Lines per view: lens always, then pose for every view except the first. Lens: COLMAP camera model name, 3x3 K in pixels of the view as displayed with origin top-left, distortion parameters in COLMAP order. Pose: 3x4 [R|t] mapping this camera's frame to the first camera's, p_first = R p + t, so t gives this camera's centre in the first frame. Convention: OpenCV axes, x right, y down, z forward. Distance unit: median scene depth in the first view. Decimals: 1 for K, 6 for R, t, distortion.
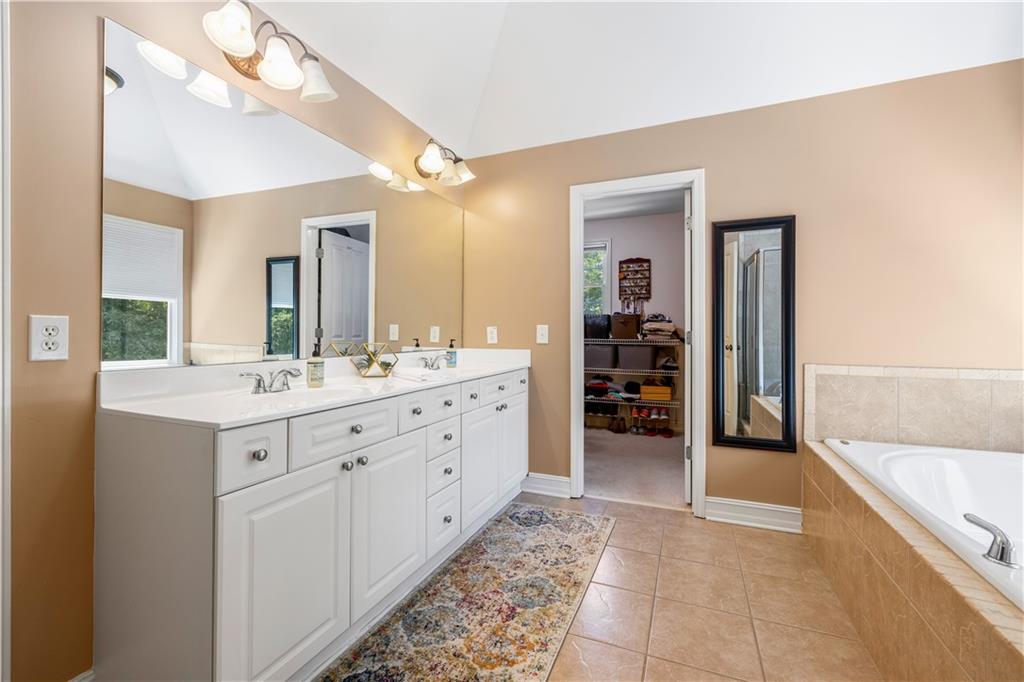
lens RADIAL K [[429.3, 0, 512.2], [0, 429.3, 336.7], [0, 0, 1]] dist [-0.003249, 0.000334]
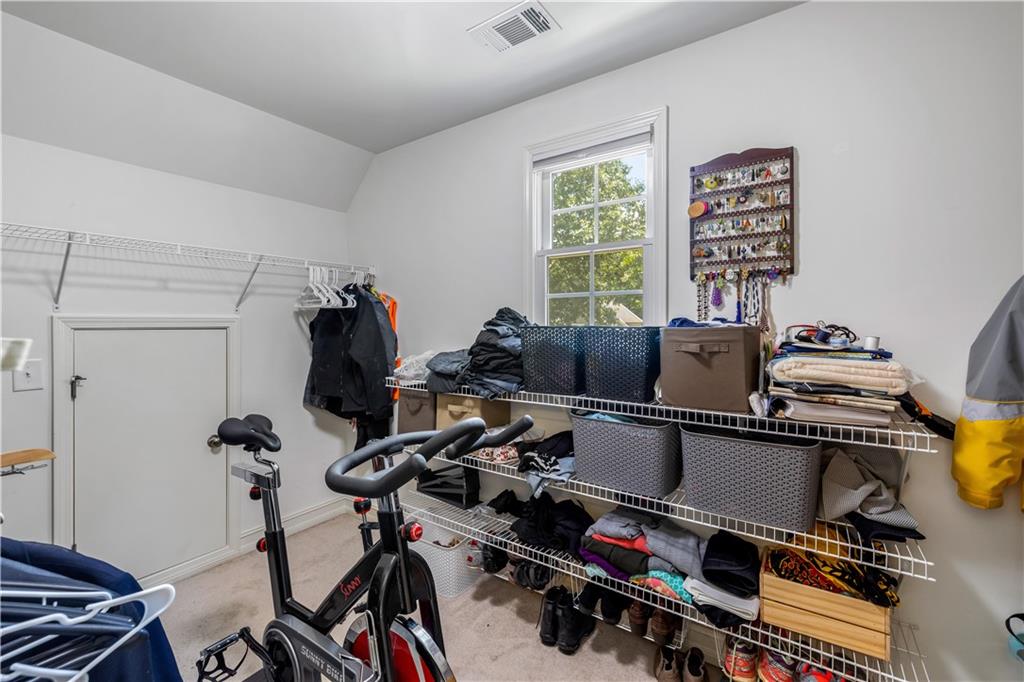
lens RADIAL K [[429.3, 0, 514.1], [0, 429.3, 334.2], [0, 0, 1]] dist [-0.003249, 0.000334]
pose [[0.979483, -0.000715, -0.201524, 0.185668], [0.003512, 0.999902, 0.013519, -0.050070], [0.201495, -0.013949, 0.979390, 0.654625]]
